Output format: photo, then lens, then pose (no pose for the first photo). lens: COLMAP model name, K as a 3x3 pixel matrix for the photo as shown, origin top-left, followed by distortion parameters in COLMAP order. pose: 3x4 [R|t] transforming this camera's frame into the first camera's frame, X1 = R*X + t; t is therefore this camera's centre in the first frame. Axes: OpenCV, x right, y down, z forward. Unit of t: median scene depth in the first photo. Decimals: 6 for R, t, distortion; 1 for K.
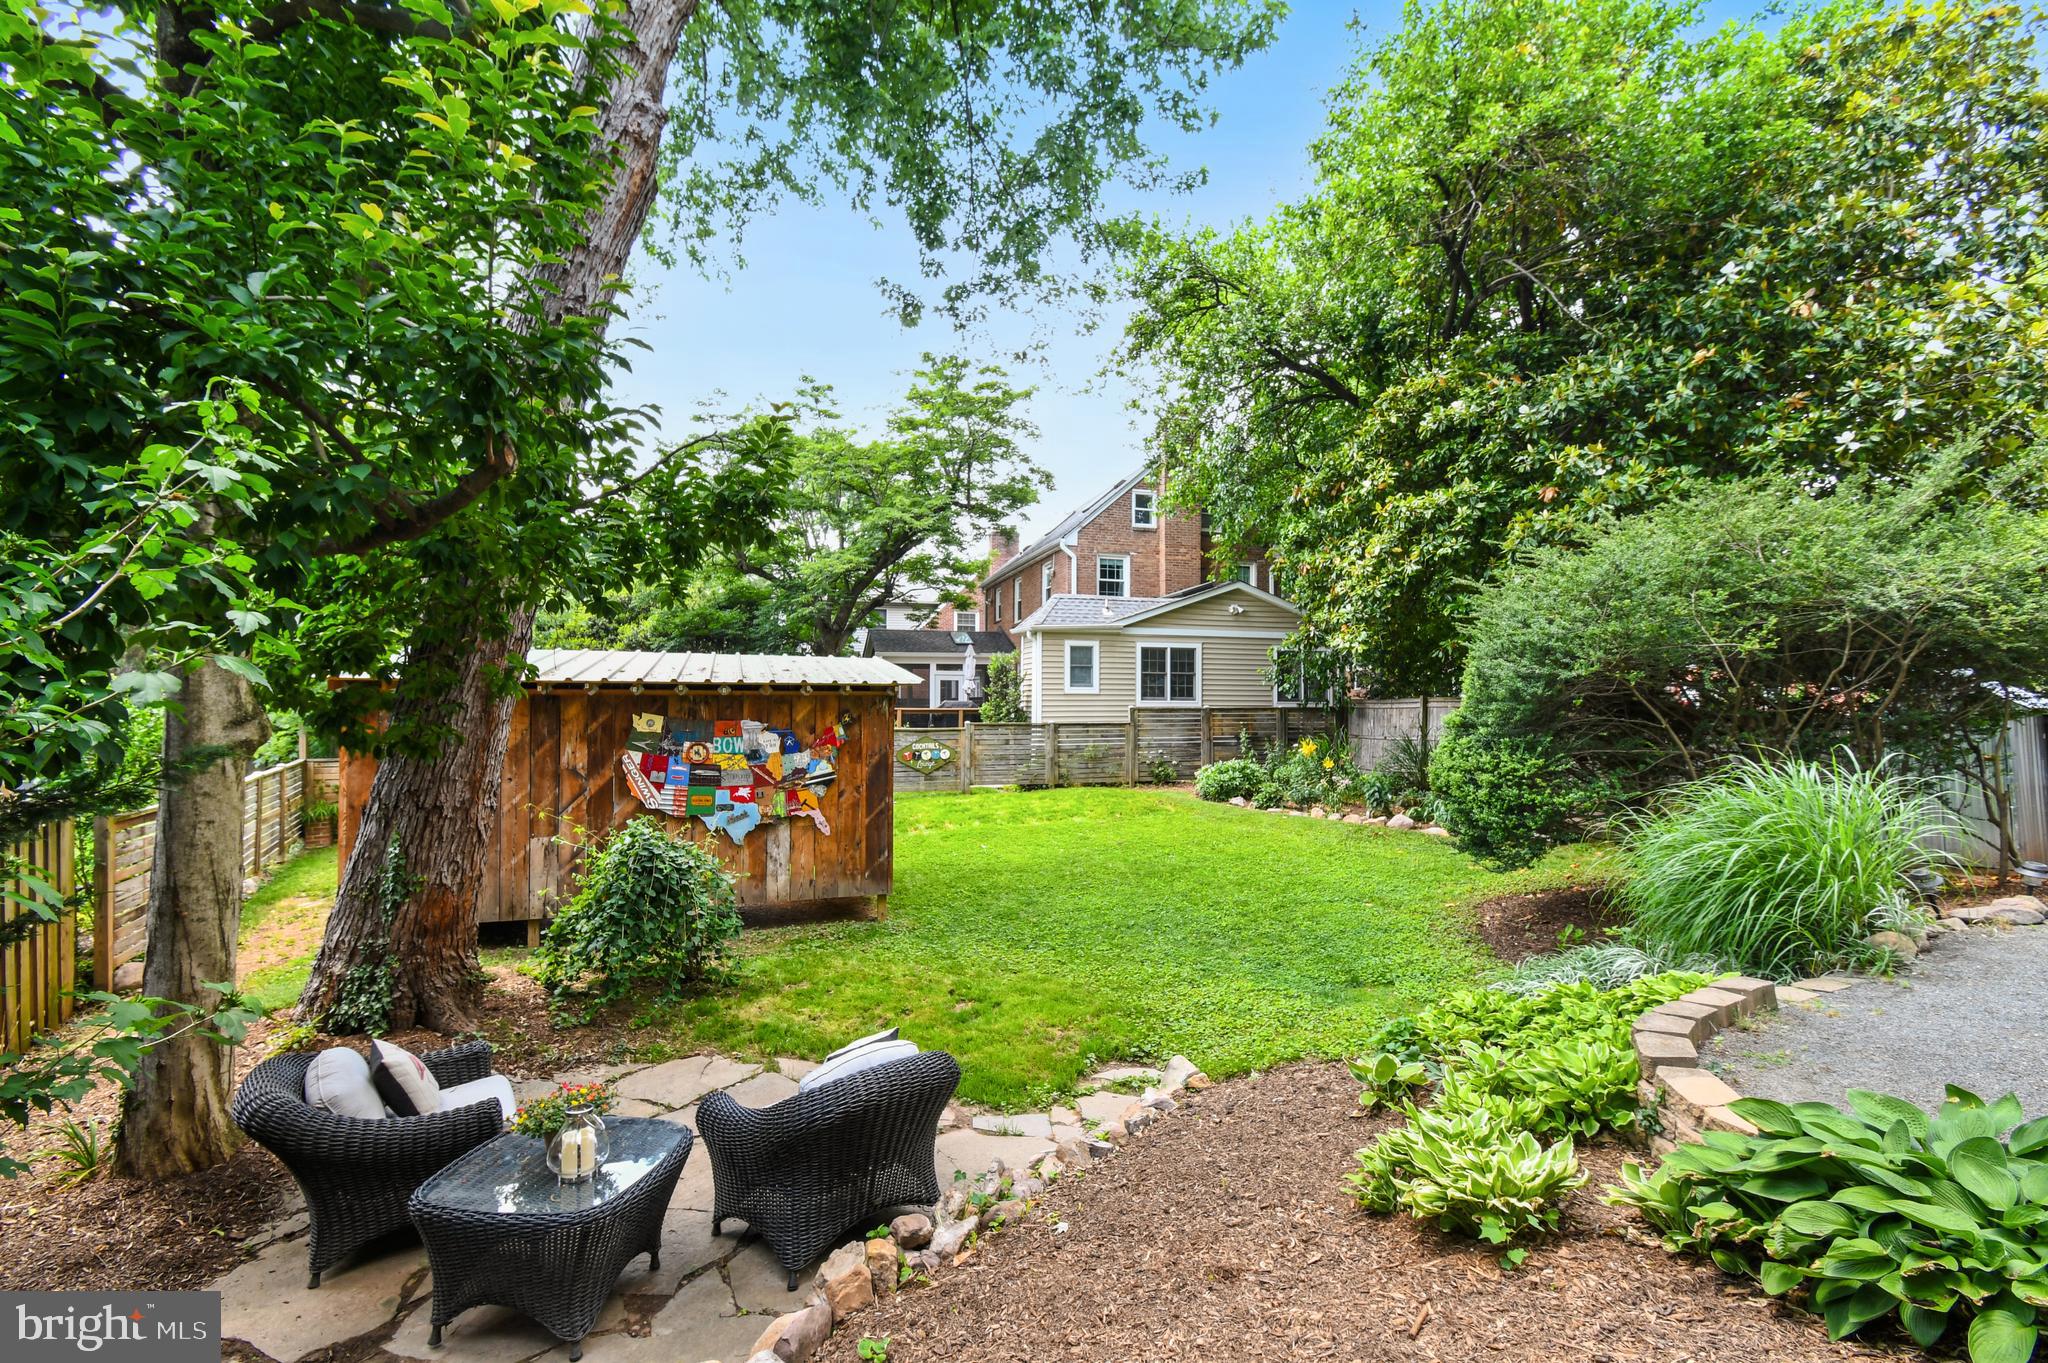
lens RADIAL K [[906.4, 0, 1049.1], [0, 906.4, 697.8], [0, 0, 1]] dist [-0.000368, -0.000812]
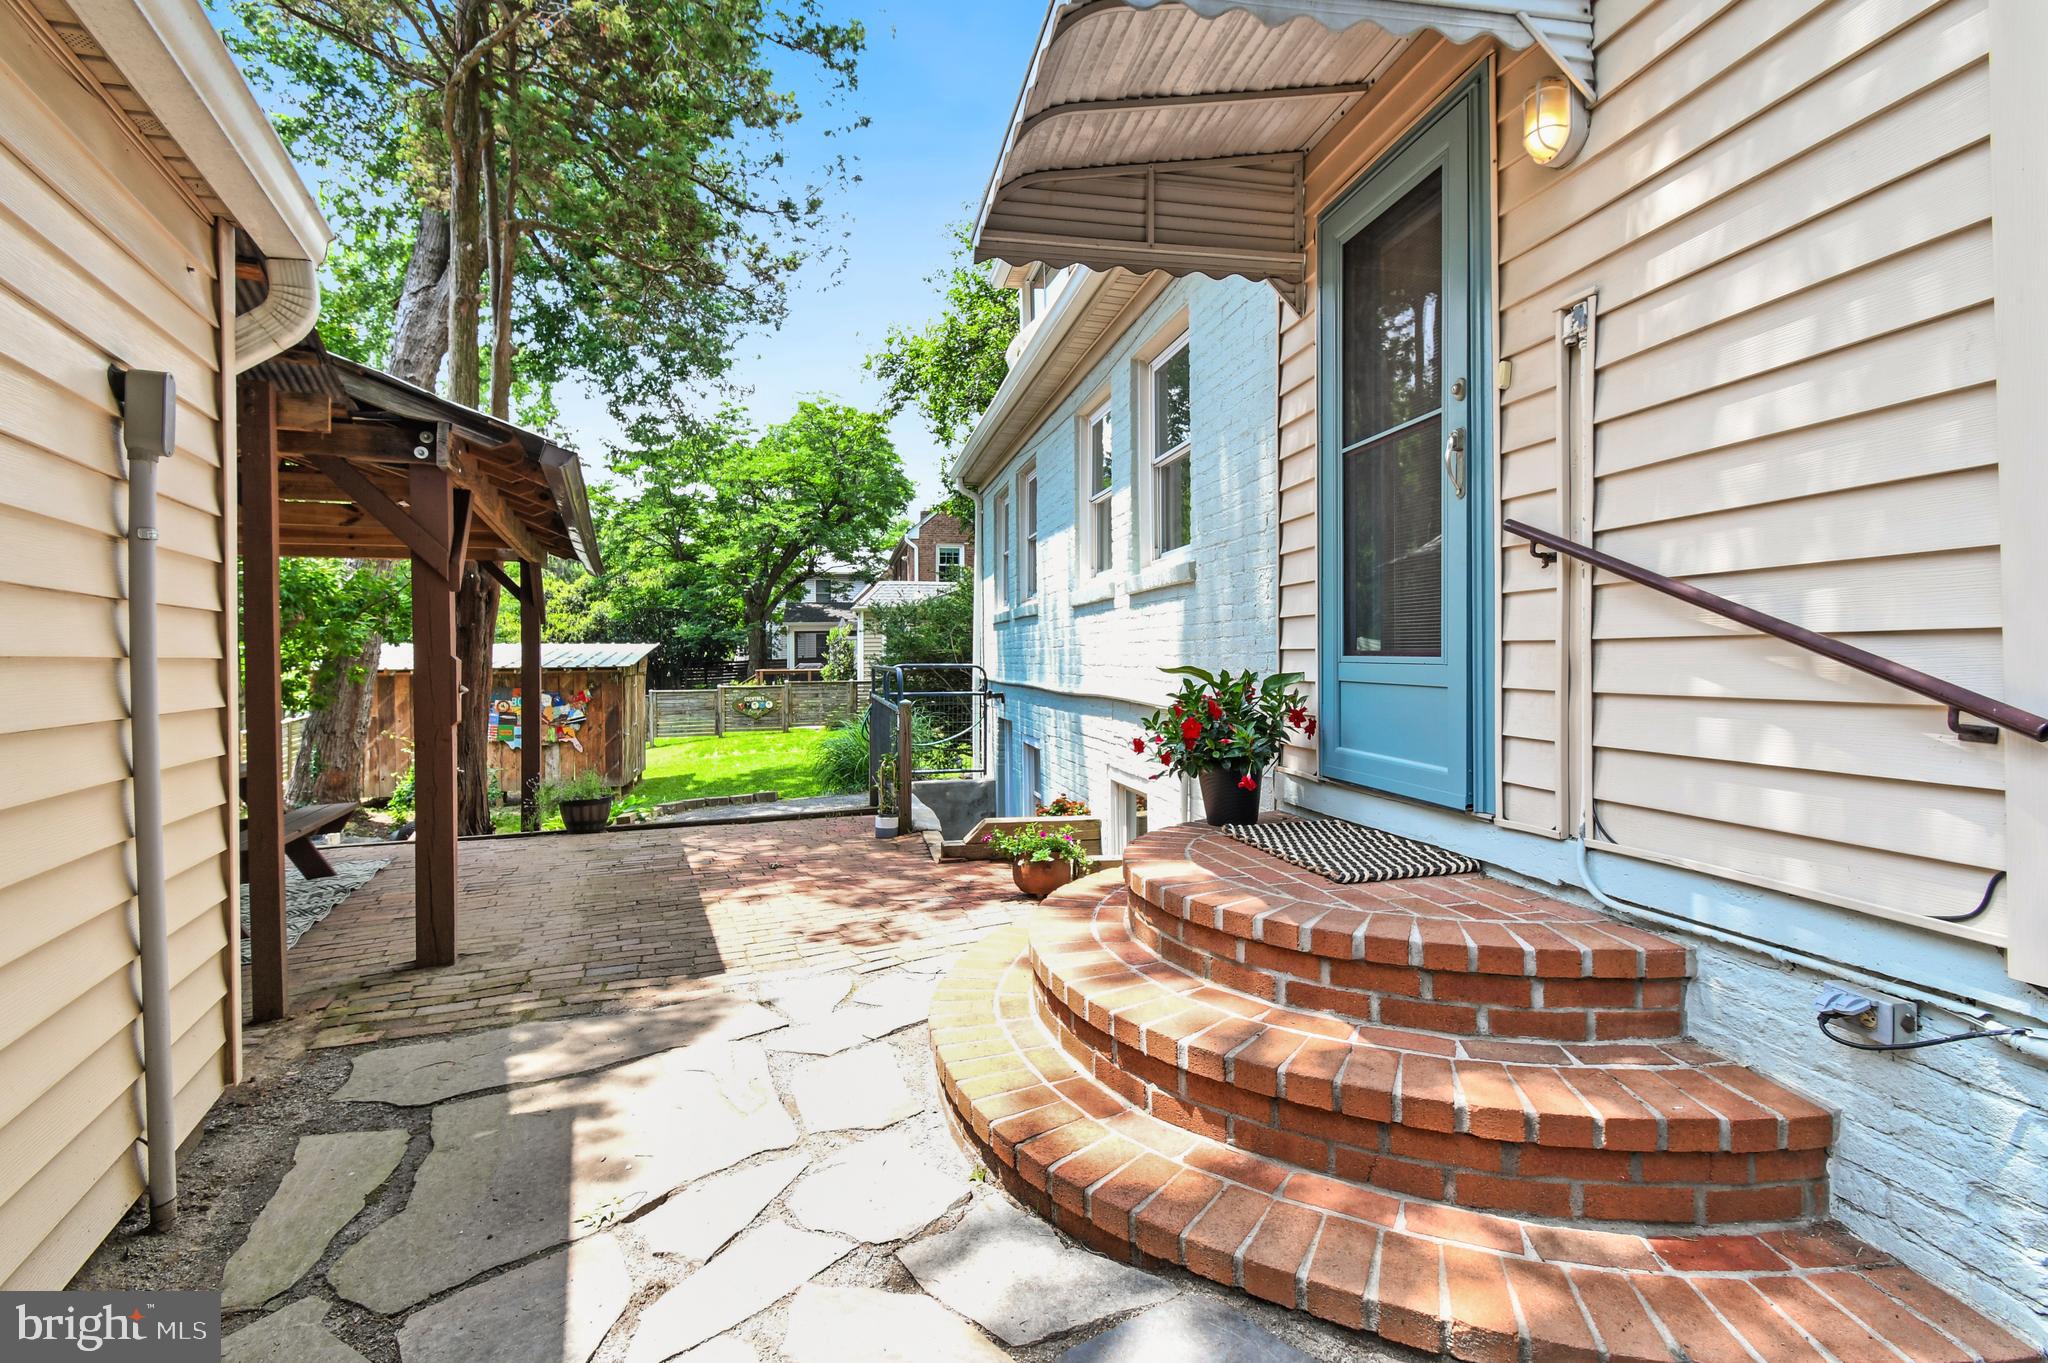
lens RADIAL K [[899.7, 0, 1021.2], [0, 899.7, 658.7], [0, 0, 1]] dist [-0.000272, -0.000171]
pose [[0.996980, -0.009769, -0.077042, 0.754527], [0.010884, 0.999842, 0.014066, -0.046227], [0.076893, -0.014862, 0.996929, -0.684857]]
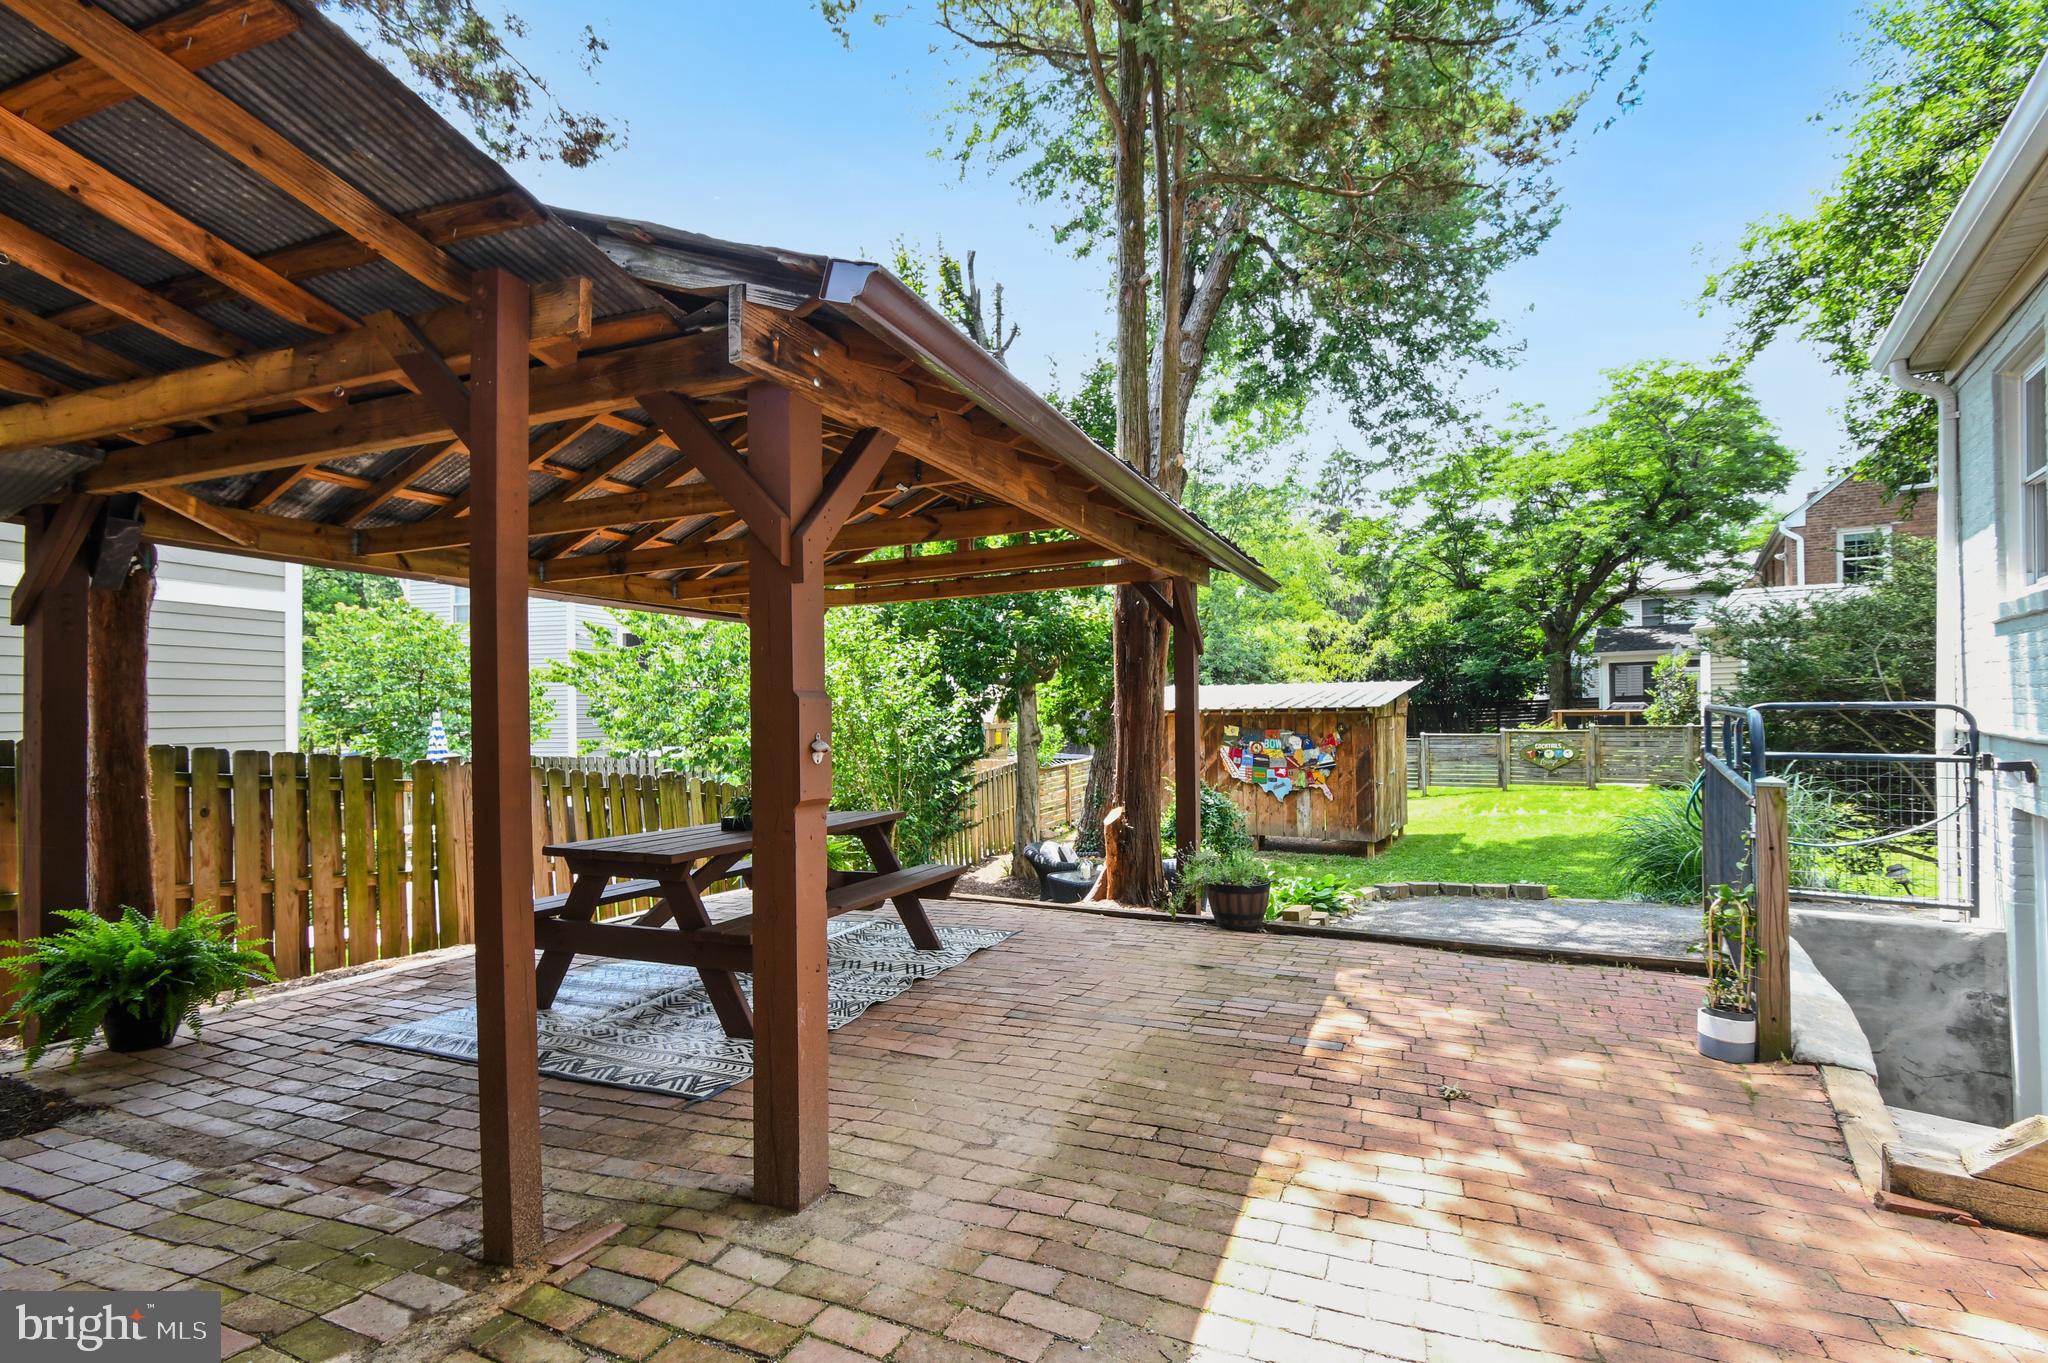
lens RADIAL K [[906.4, 0, 1049.1], [0, 906.4, 697.8], [0, 0, 1]] dist [-0.000368, -0.000812]
pose [[0.631678, -0.017785, -0.775026, 0.702391], [0.025094, 0.999682, -0.002487, -0.040861], [0.774824, -0.017878, 0.631924, -0.414290]]
